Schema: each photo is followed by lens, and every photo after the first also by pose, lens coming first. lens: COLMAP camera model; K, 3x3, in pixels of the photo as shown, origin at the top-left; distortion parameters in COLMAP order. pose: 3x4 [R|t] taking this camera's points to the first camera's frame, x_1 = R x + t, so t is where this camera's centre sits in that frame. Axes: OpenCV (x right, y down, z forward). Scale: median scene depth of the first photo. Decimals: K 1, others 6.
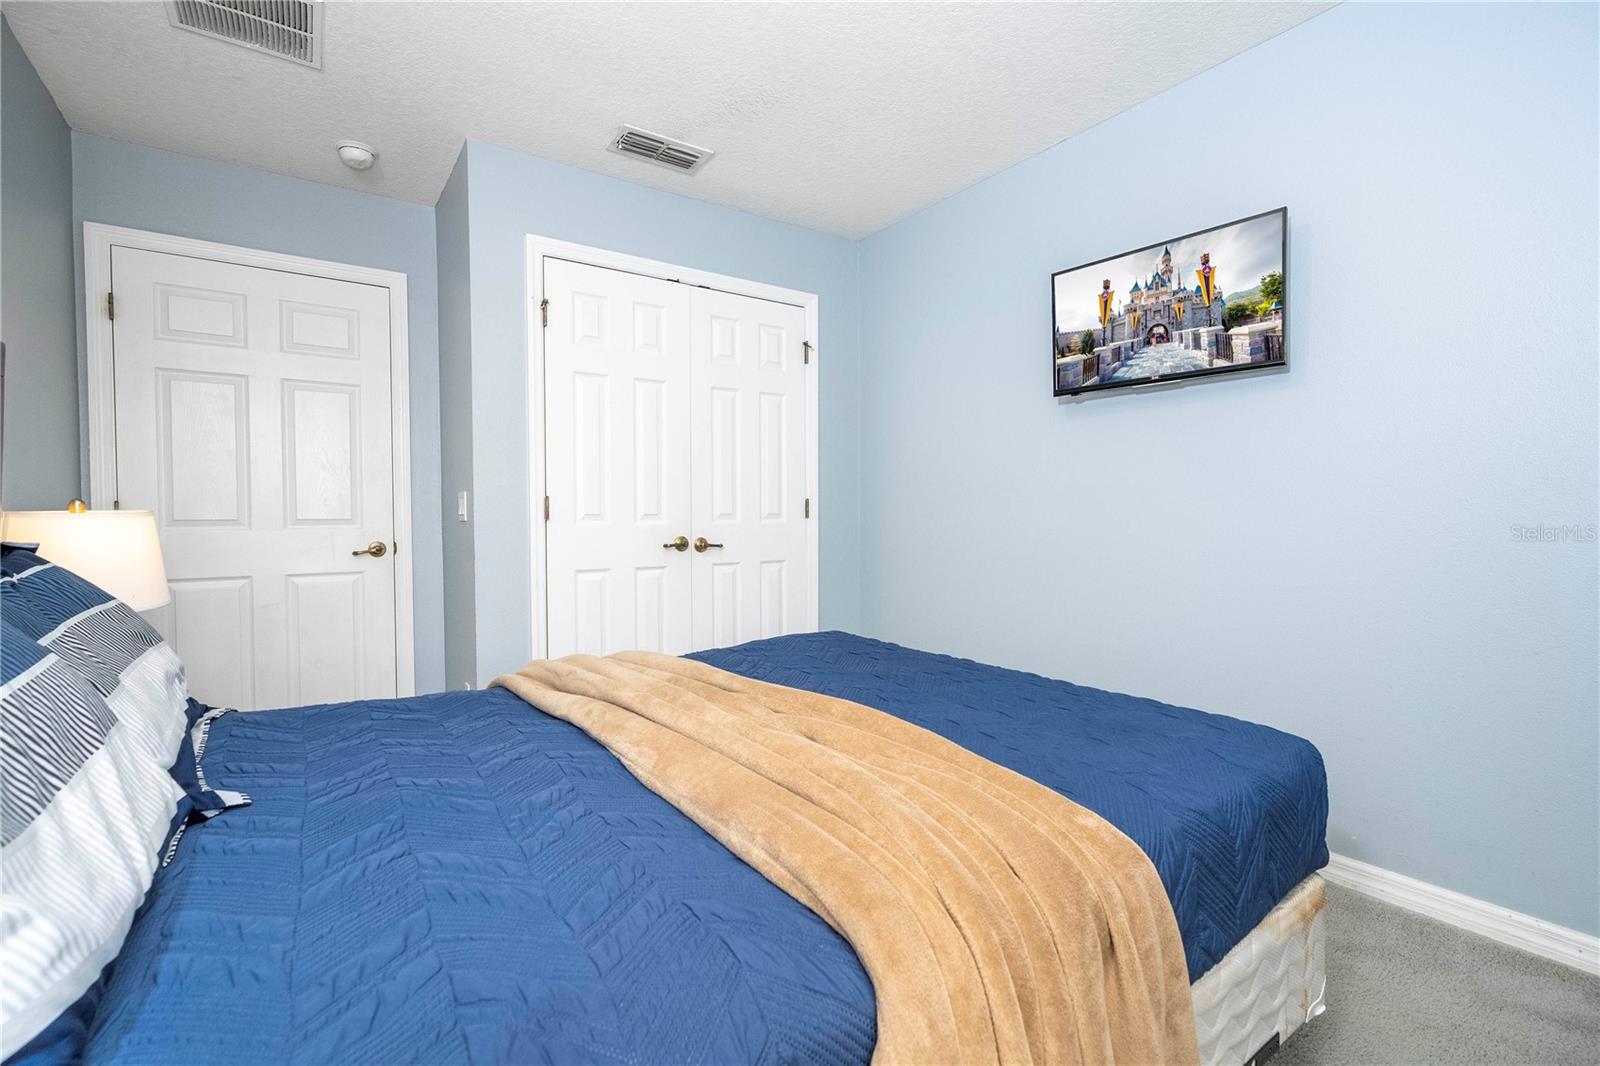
lens RADIAL K [[726.4, 0, 800.0], [0, 726.4, 533.0], [0, 0, 1]] dist [0.002263, 0.000401]
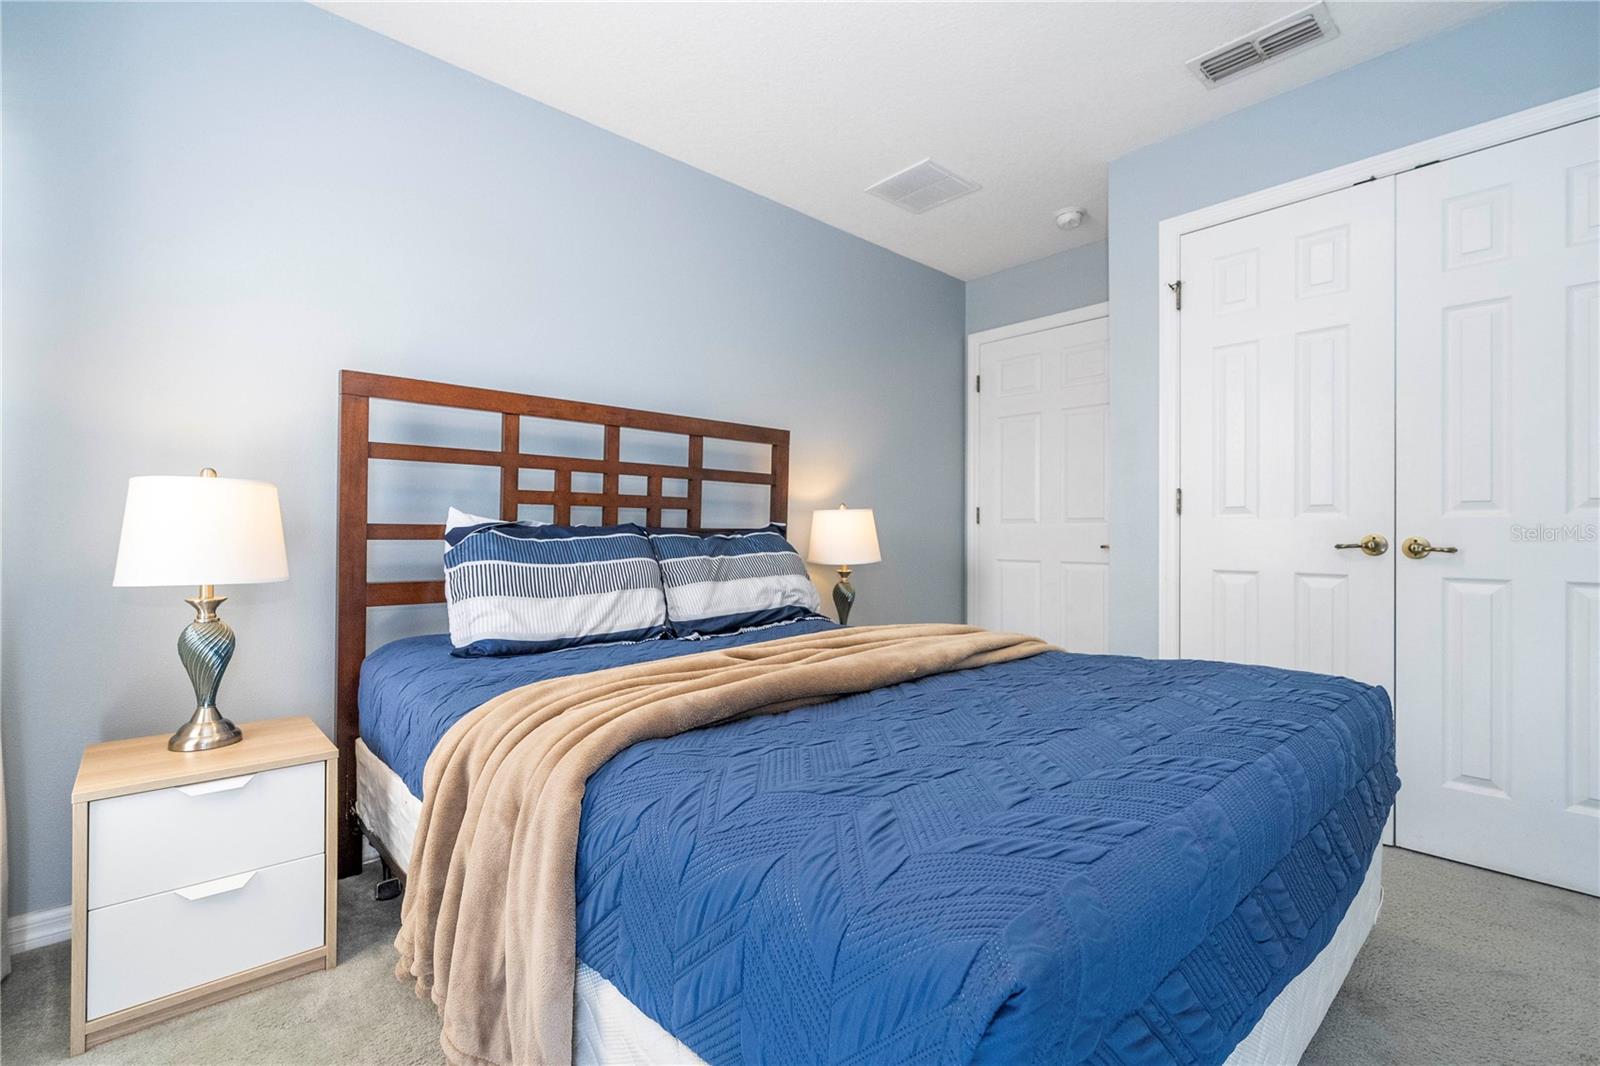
lens RADIAL K [[726.4, 0, 800.0], [0, 726.4, 533.0], [0, 0, 1]] dist [0.002263, 0.000401]
pose [[0.117070, 0.008349, -0.993089, 0.524920], [-0.012427, 0.999899, 0.006941, 0.005590], [0.993046, 0.011528, 0.117161, 0.397489]]
